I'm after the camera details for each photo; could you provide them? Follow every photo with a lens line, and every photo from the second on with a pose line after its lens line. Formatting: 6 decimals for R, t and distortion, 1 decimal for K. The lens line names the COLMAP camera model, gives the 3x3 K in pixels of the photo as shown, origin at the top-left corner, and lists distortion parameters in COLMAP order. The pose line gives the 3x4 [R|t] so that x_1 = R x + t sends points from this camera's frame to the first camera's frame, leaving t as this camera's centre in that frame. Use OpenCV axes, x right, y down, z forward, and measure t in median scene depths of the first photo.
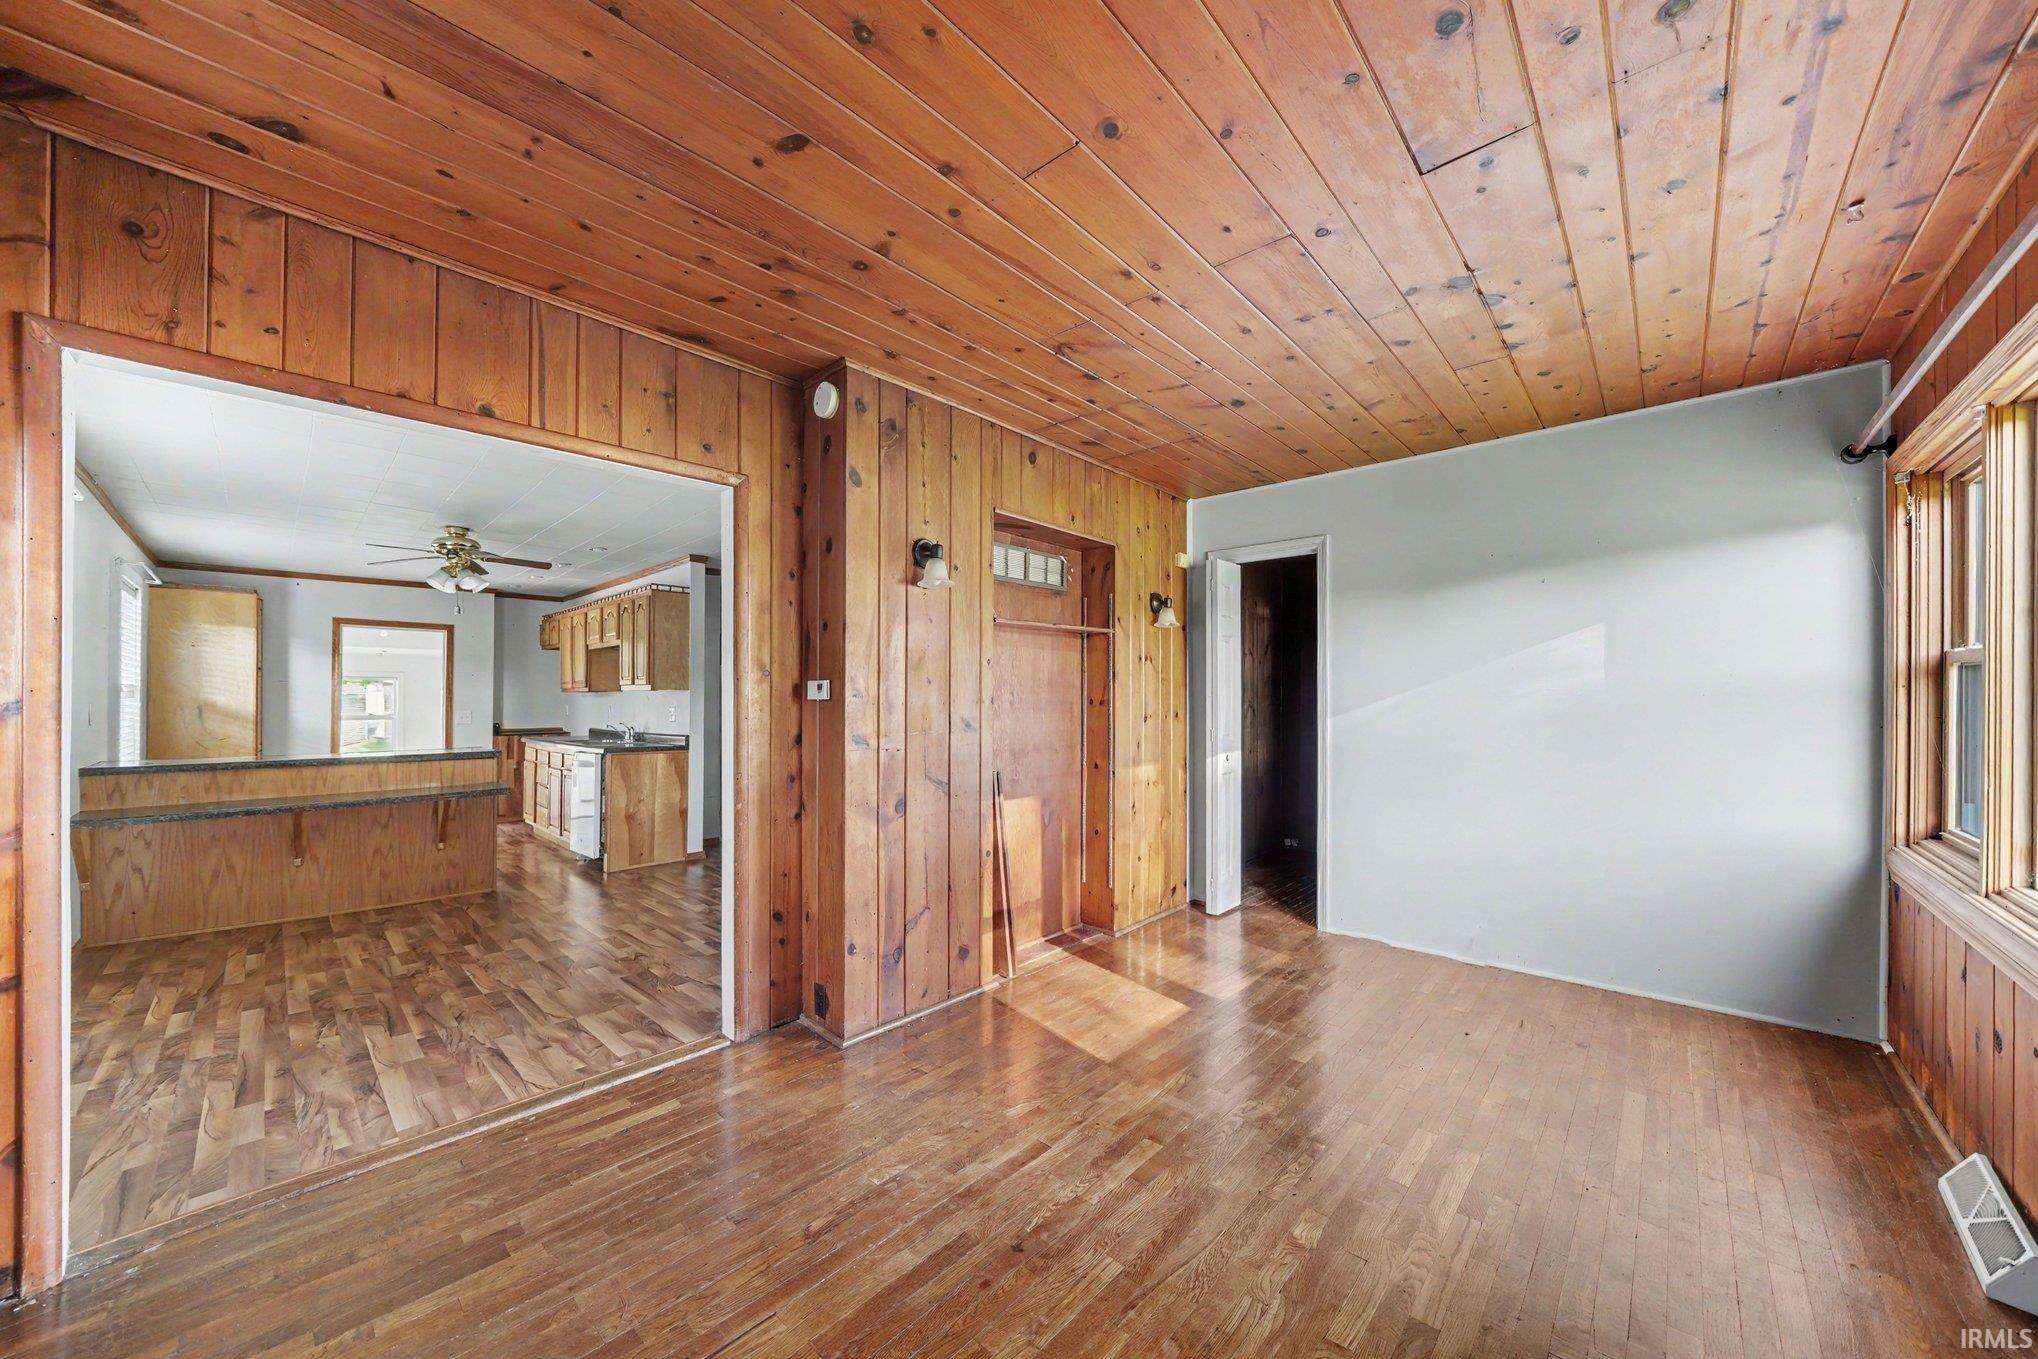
lens RADIAL K [[707.4, 0, 1041.4], [0, 707.4, 715.9], [0, 0, 1]] dist [-0.015916, -0.000165]
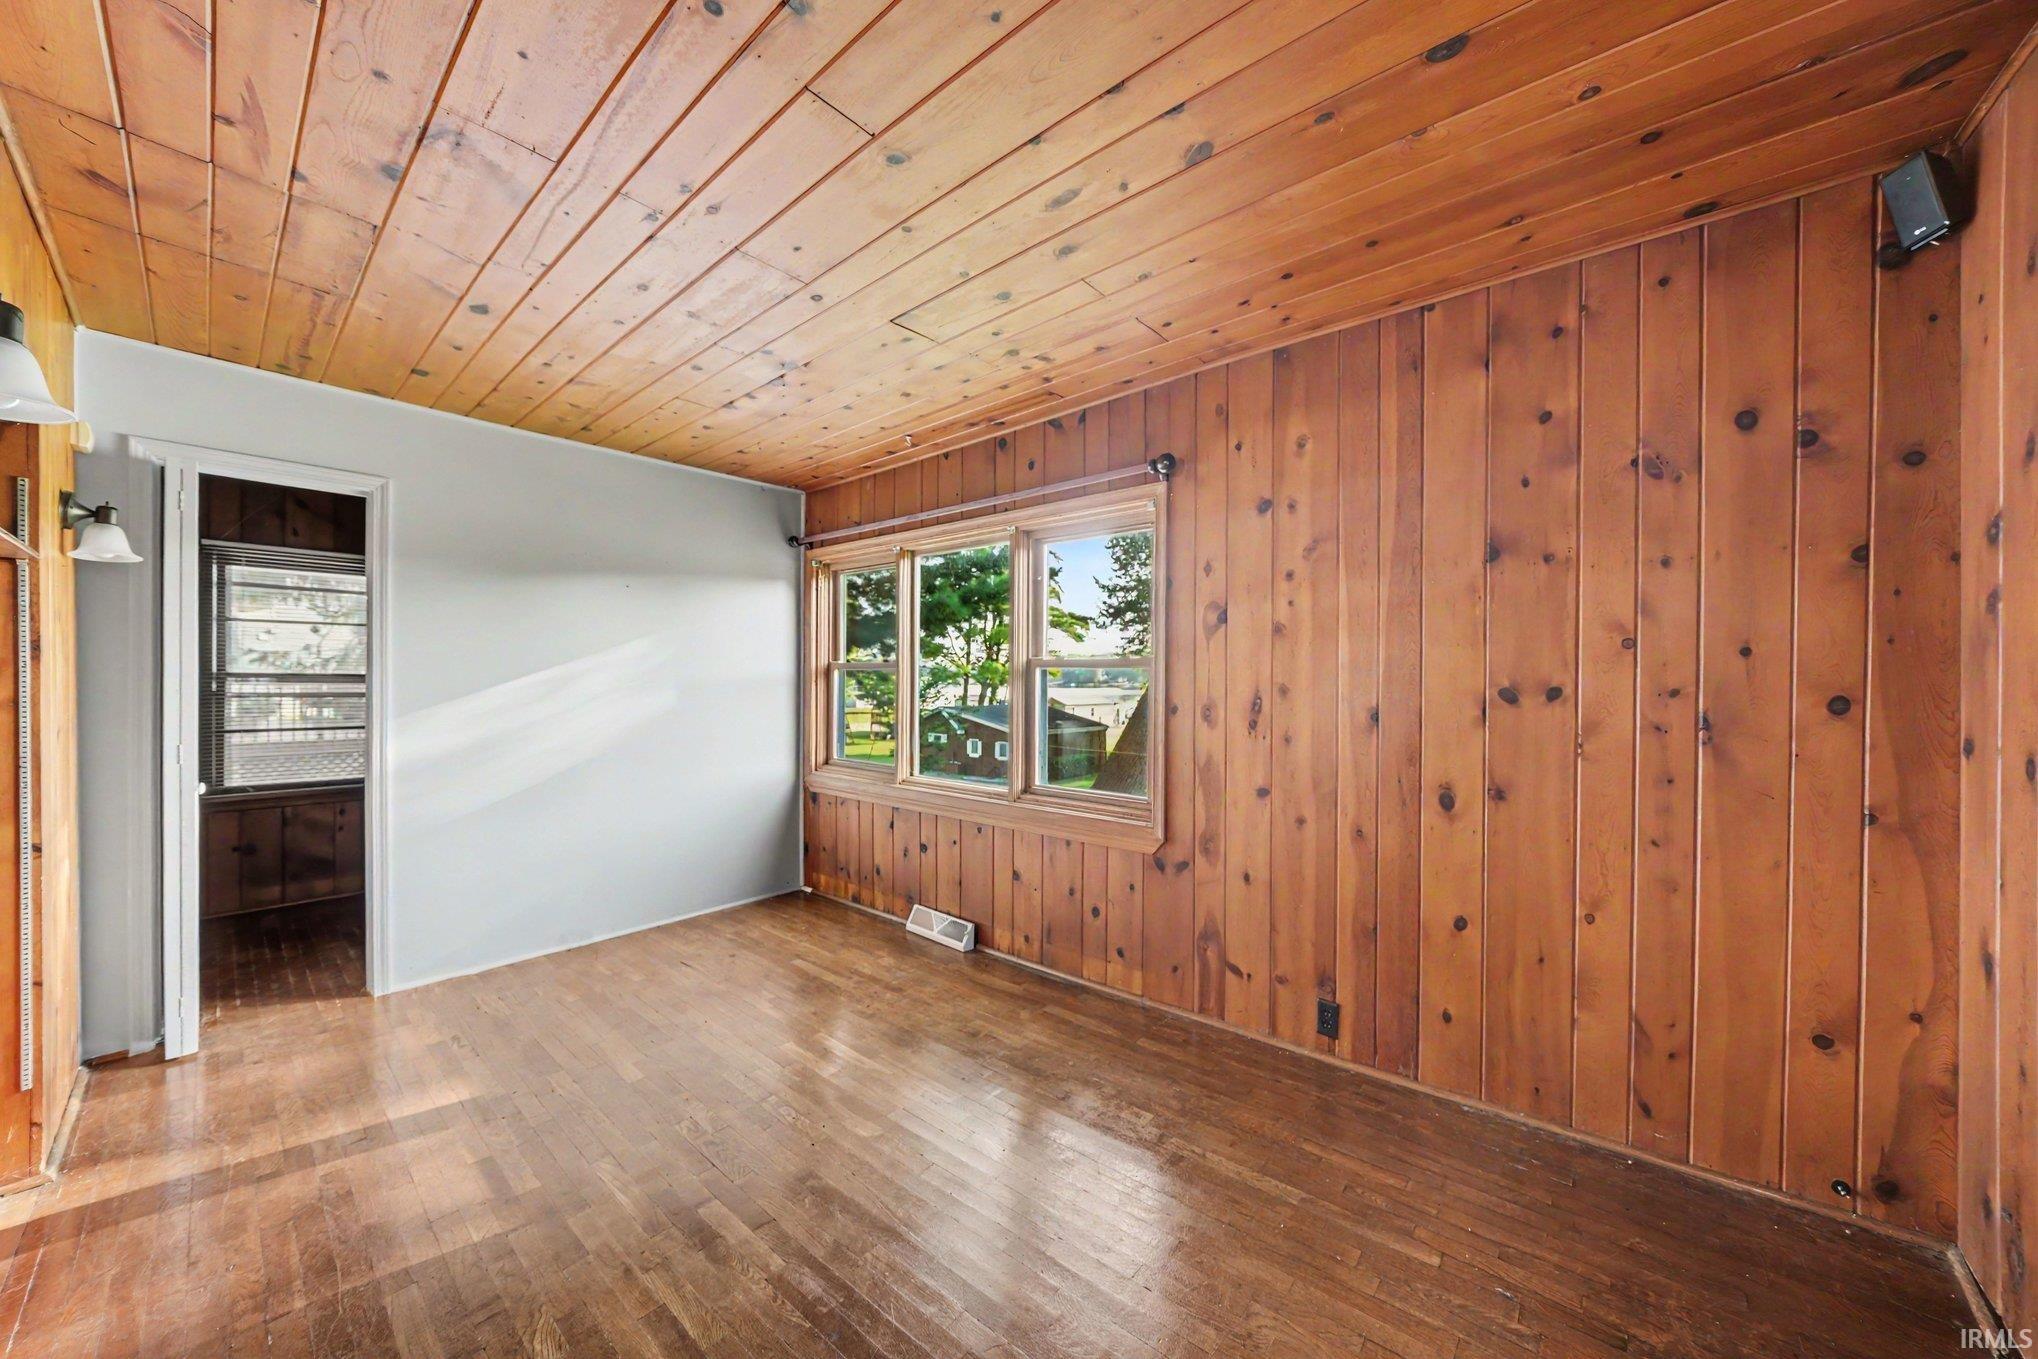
lens RADIAL K [[707.4, 0, 1024.9], [0, 707.4, 689.2], [0, 0, 1]] dist [-0.015916, -0.000165]
pose [[-0.022759, -0.007927, 0.999710, -0.528250], [0.026074, 0.999624, 0.008520, -0.020236], [-0.999401, 0.026260, -0.022544, 0.457781]]
